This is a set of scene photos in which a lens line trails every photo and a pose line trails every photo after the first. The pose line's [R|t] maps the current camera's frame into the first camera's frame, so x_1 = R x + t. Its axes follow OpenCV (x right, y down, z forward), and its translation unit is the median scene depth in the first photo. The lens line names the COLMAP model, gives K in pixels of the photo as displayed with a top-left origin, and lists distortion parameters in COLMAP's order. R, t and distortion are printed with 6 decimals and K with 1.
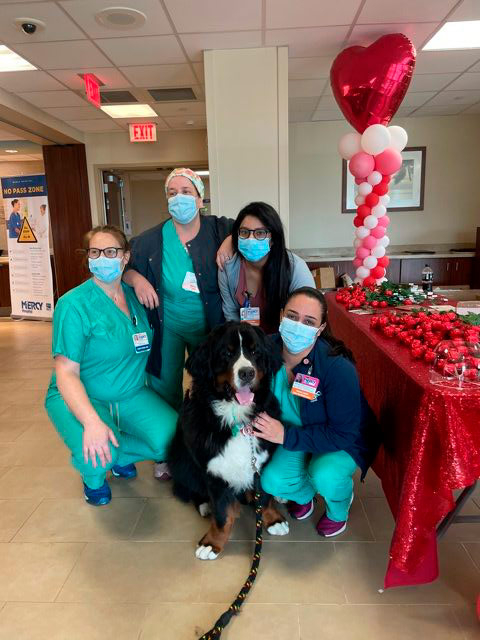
lens RADIAL K [[488.4, 0, 244.0], [0, 488.4, 324.5], [0, 0, 1]] dist [0.074993, -0.104092]
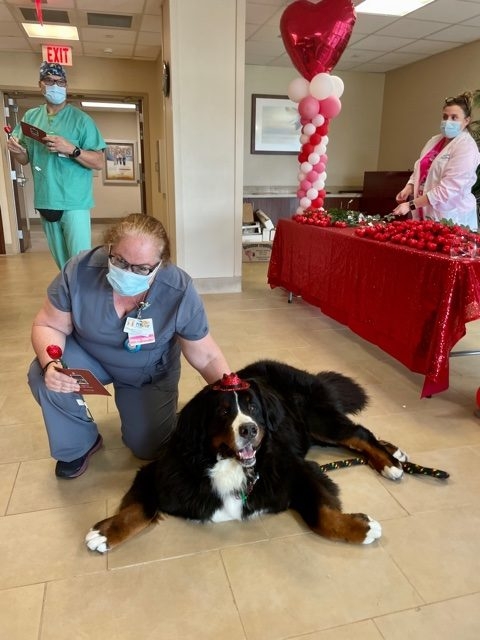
lens RADIAL K [[488.4, 0, 244.0], [0, 488.4, 324.5], [0, 0, 1]] dist [0.074993, -0.104092]
pose [[0.949814, -0.054276, 0.308069, -0.288505], [0.023691, 0.994485, 0.102167, 0.064319], [-0.311915, -0.089741, 0.945862, -0.108674]]
